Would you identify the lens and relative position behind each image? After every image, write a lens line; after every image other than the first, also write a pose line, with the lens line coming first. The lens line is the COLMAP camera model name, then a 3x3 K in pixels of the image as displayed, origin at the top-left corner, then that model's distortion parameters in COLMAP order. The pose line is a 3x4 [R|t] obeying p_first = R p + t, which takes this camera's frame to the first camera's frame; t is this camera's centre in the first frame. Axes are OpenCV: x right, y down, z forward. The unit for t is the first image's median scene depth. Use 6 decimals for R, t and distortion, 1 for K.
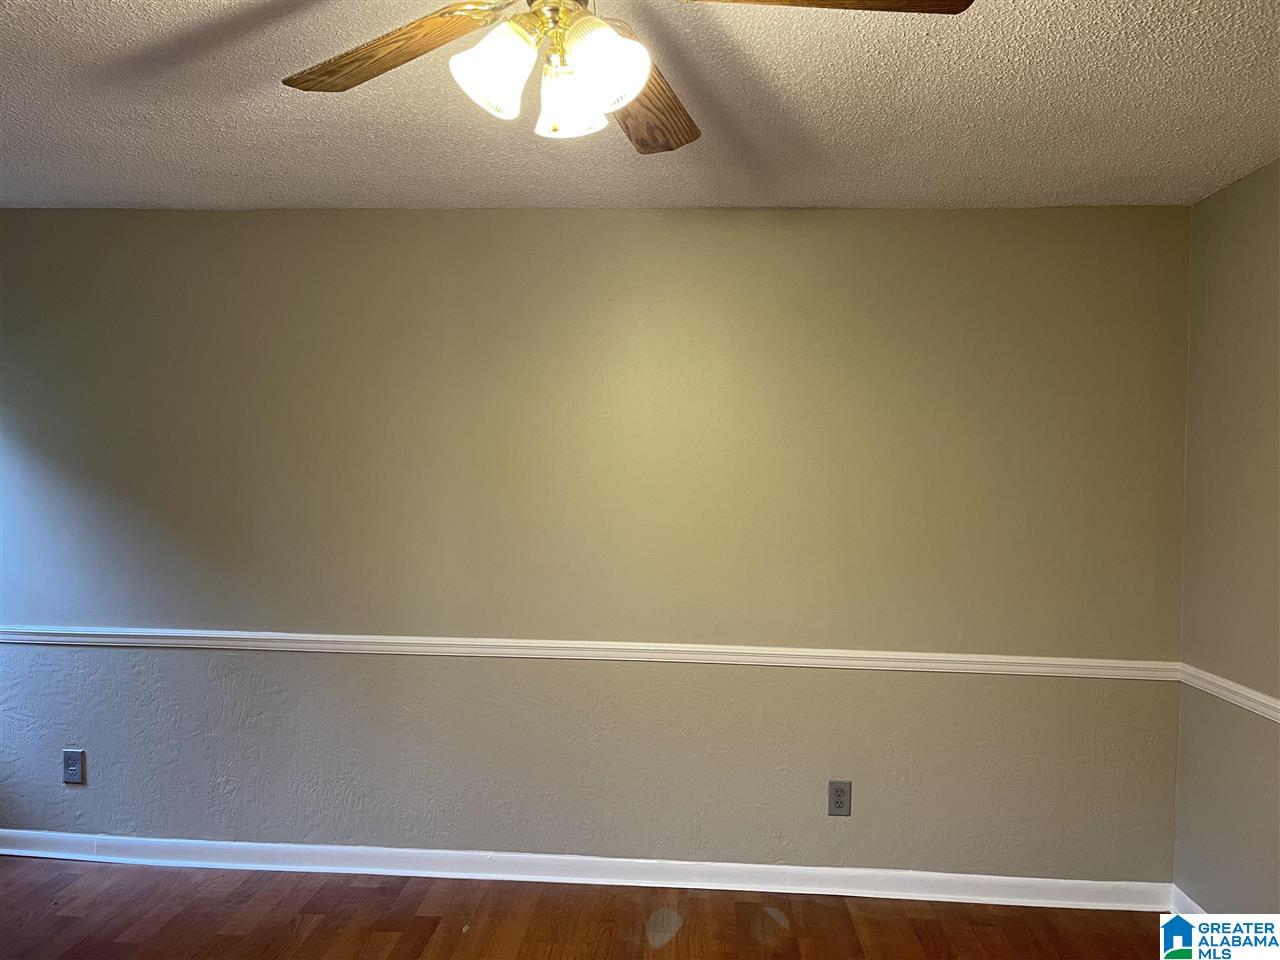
lens RADIAL K [[980.6, 0, 639.8], [0, 980.6, 478.7], [0, 0, 1]] dist [0.042725, -0.001740]
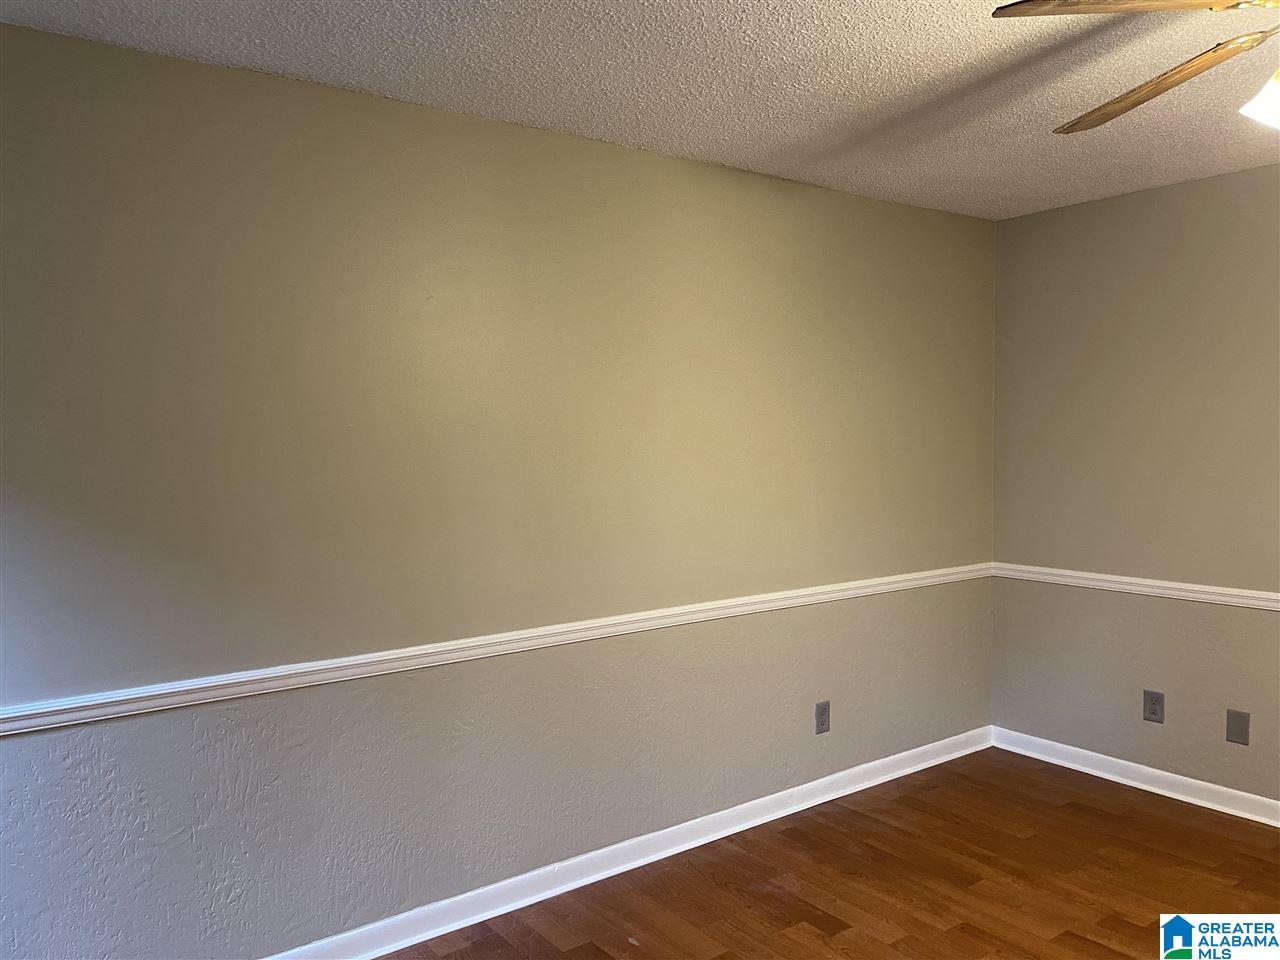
lens RADIAL K [[980.6, 0, 639.8], [0, 980.6, 479.3], [0, 0, 1]] dist [0.042725, -0.001740]
pose [[0.755216, -0.057160, 0.652979, -0.672850], [0.028833, 0.998123, 0.054025, -0.014012], [-0.654842, -0.021973, 0.755447, 0.293665]]
